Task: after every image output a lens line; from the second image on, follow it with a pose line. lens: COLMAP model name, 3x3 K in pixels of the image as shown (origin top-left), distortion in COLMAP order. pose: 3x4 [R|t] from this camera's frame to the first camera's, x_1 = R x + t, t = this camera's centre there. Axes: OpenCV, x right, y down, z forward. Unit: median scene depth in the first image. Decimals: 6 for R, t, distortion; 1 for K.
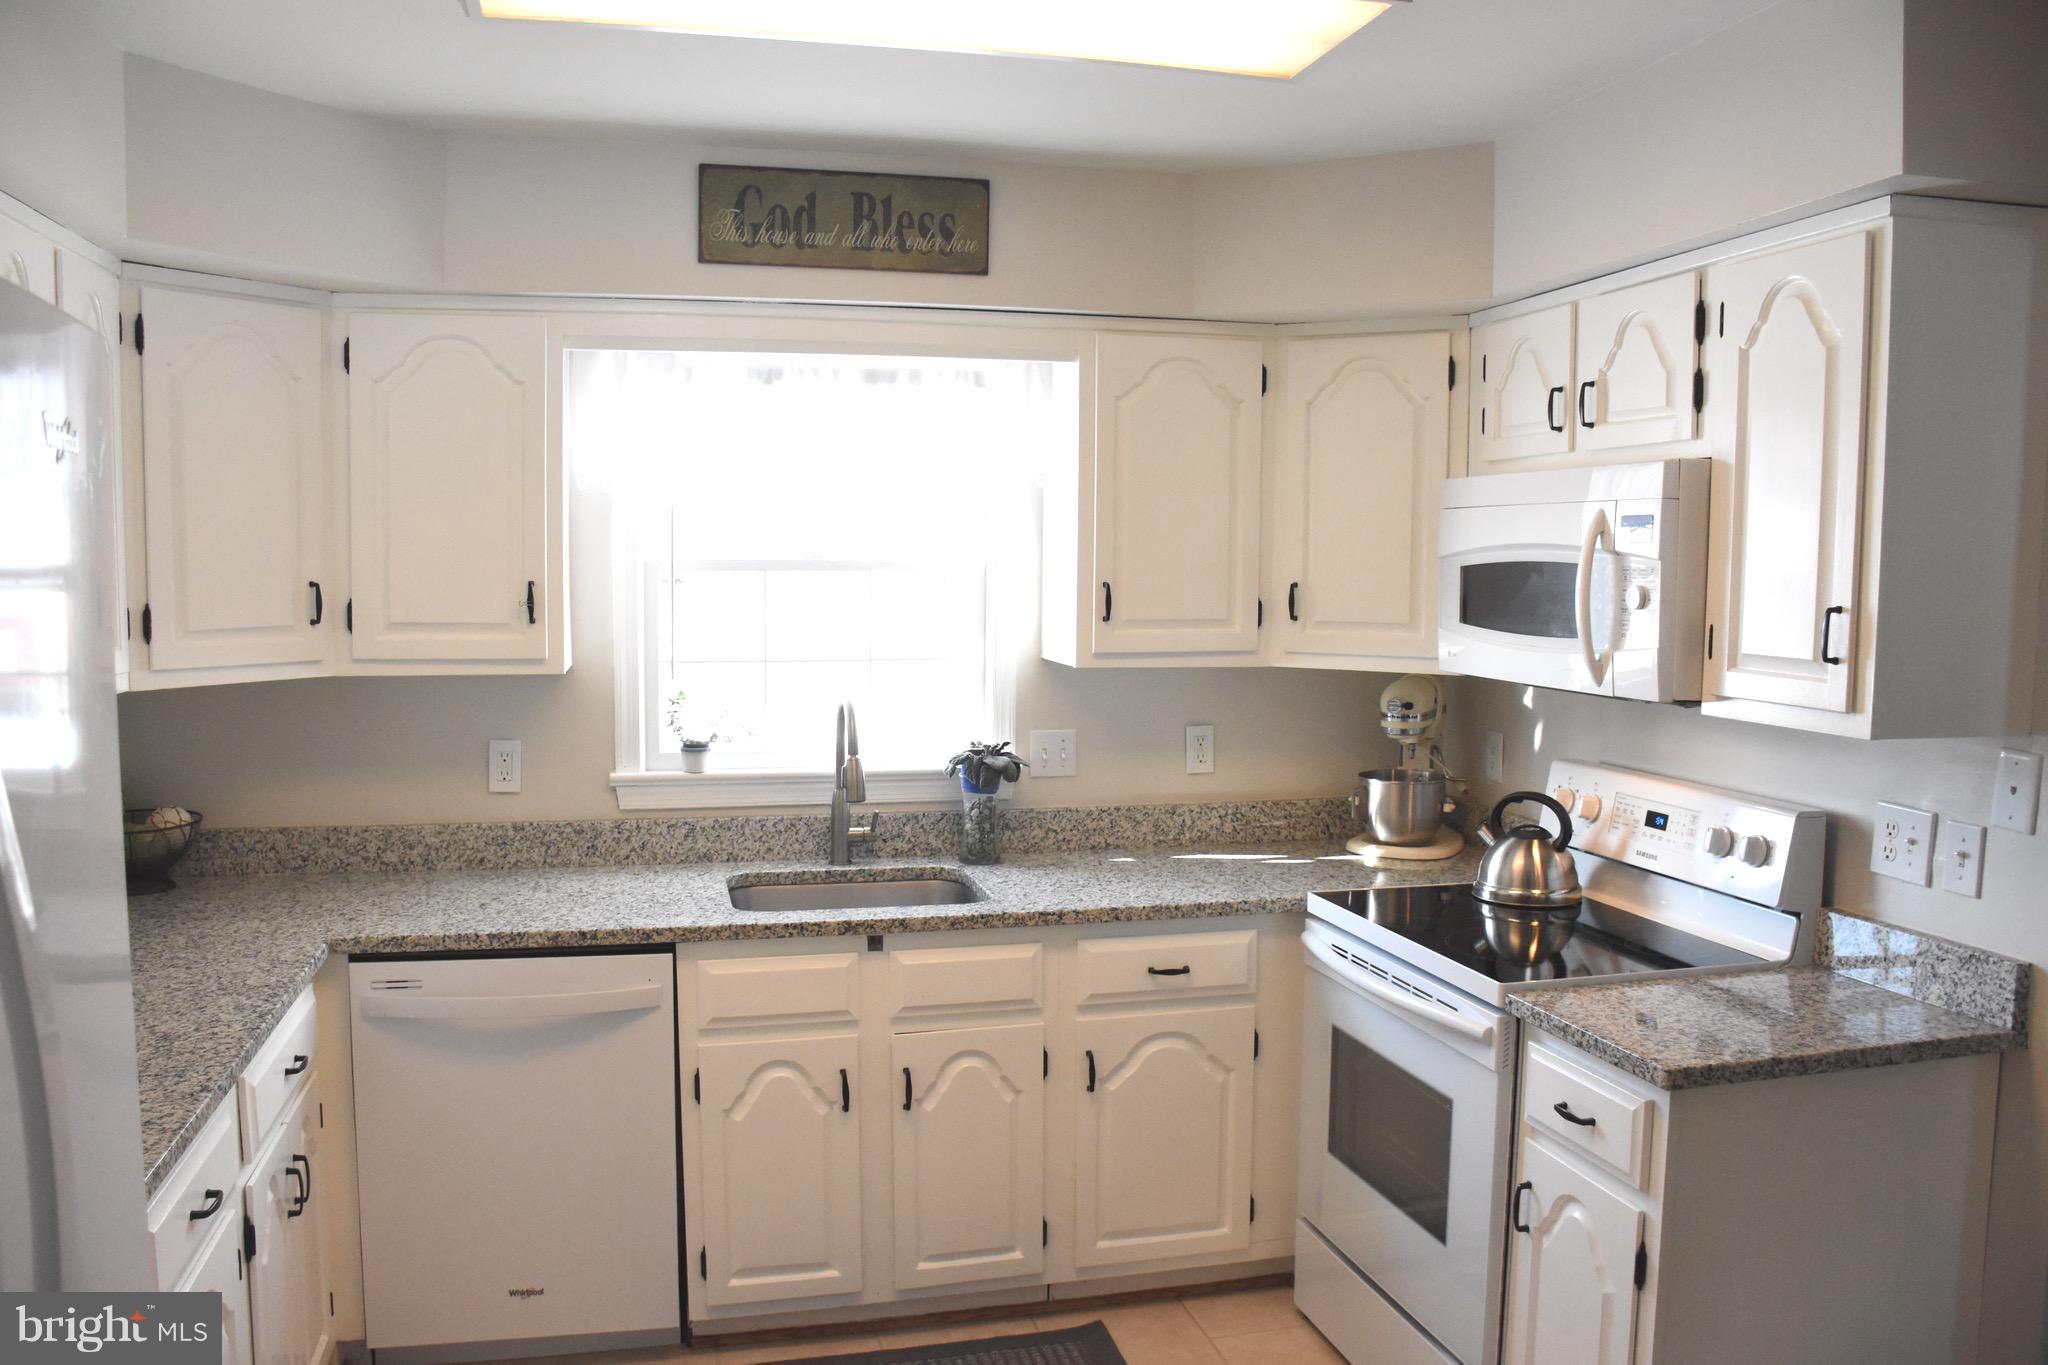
lens RADIAL K [[1606.7, 0, 1010.6], [0, 1606.7, 697.2], [0, 0, 1]] dist [-0.150914, 0.106112]
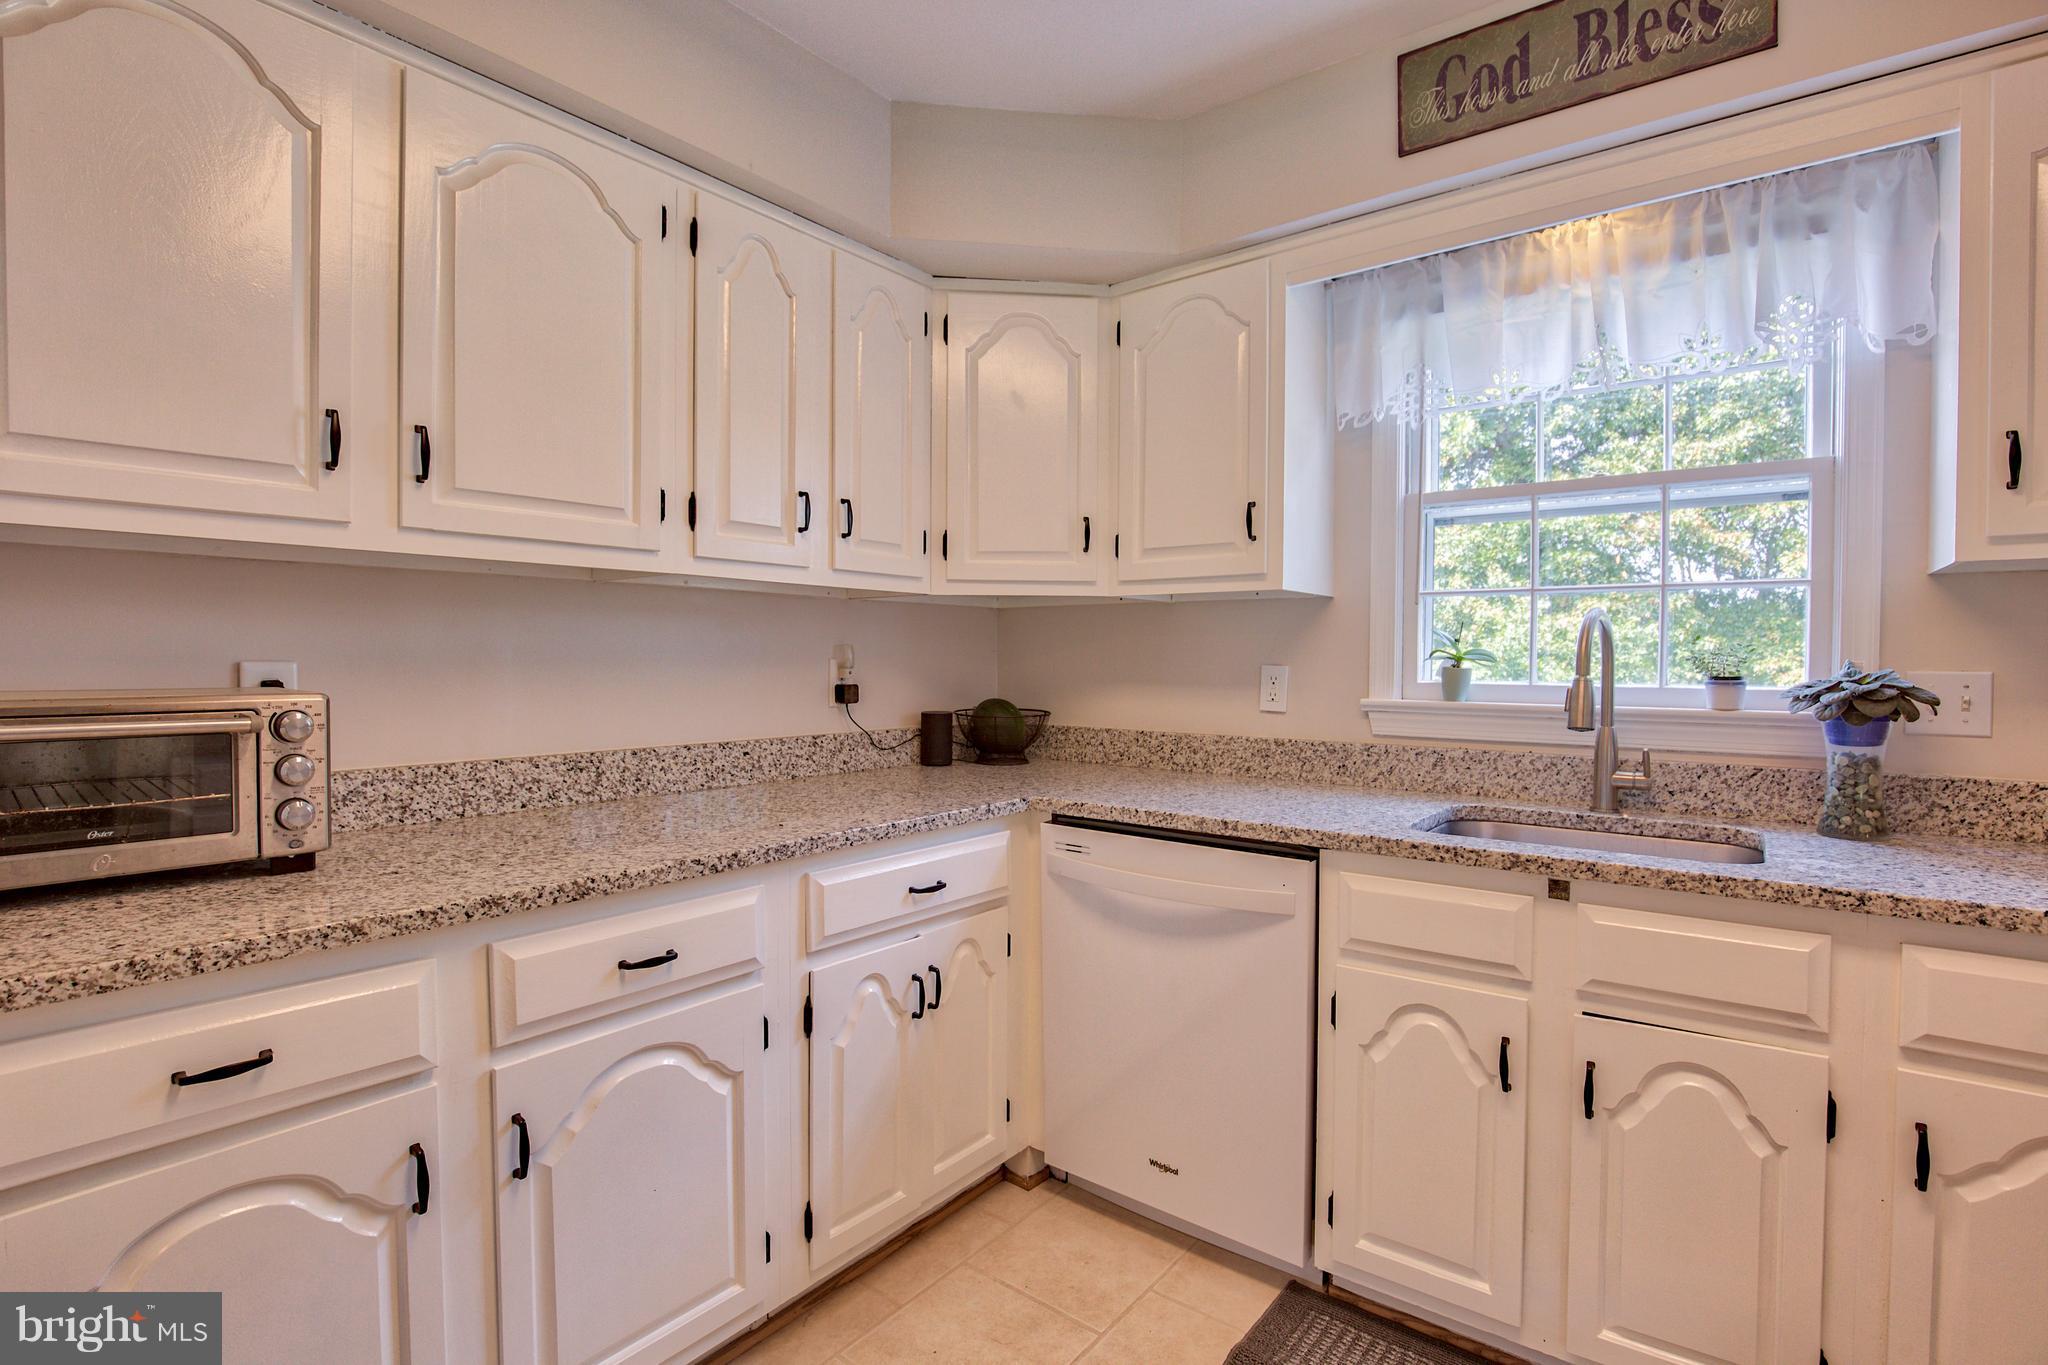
lens RADIAL K [[958.3, 0, 1021.4], [0, 958.3, 674.3], [0, 0, 1]] dist [-0.027008, 0.000572]
pose [[0.619993, 0.007455, -0.784572, 0.115666], [-0.067848, 0.996719, -0.044144, 0.082468], [0.781669, 0.080601, 0.618464, 0.469879]]
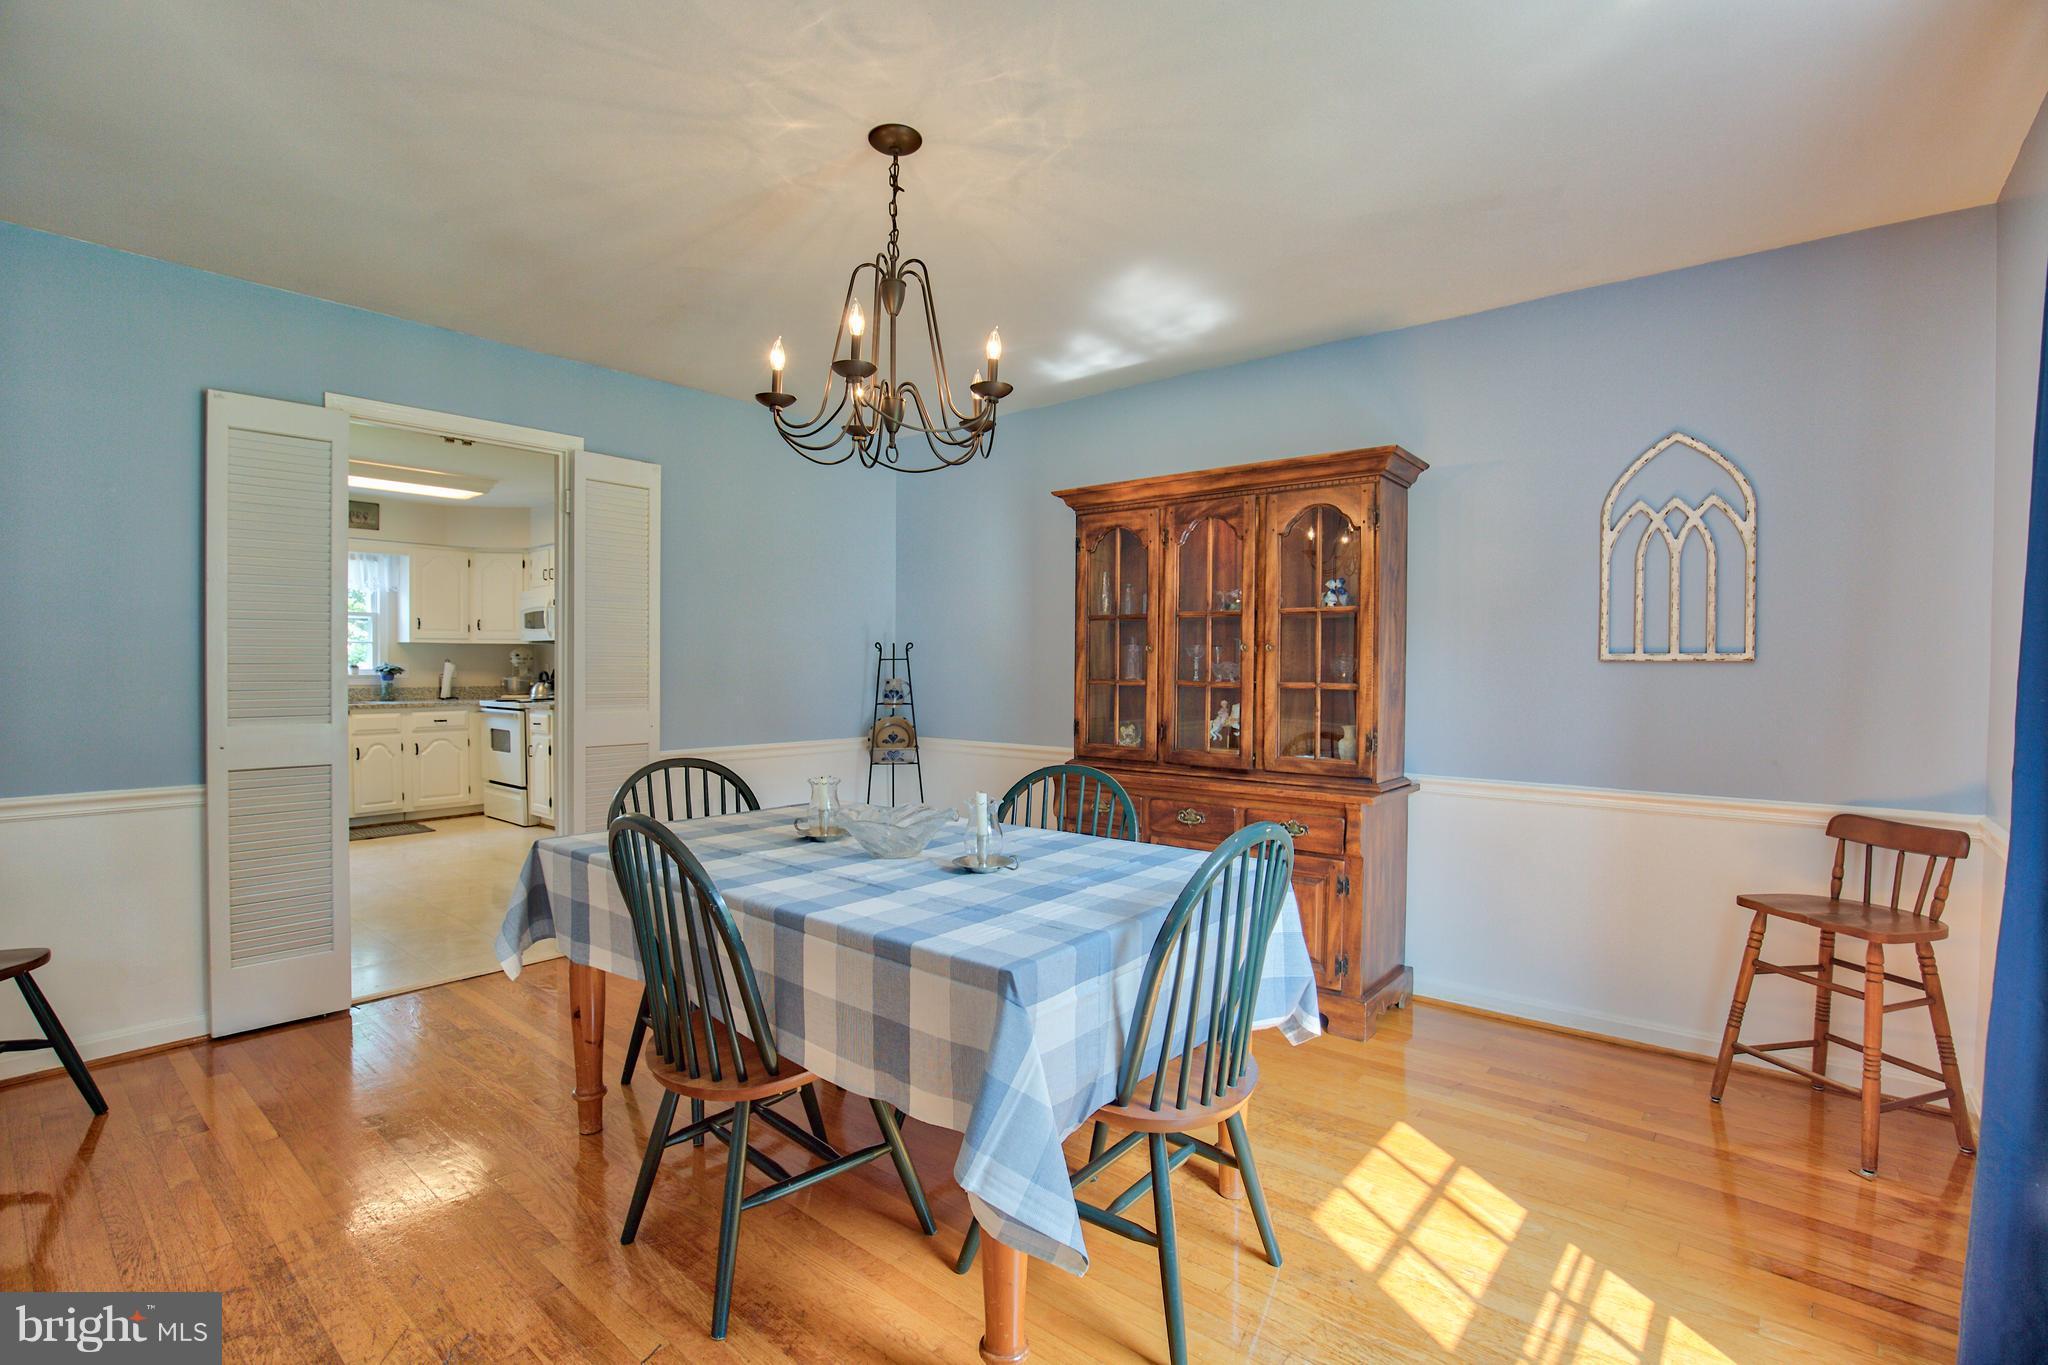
lens RADIAL K [[958.3, 0, 1021.4], [0, 958.3, 674.3], [0, 0, 1]] dist [-0.027008, 0.000572]
pose [[0.809556, -0.009798, 0.586961, -0.100923], [0.051850, 0.997146, -0.054869, 0.254135], [-0.584749, 0.074854, 0.807753, -1.576231]]
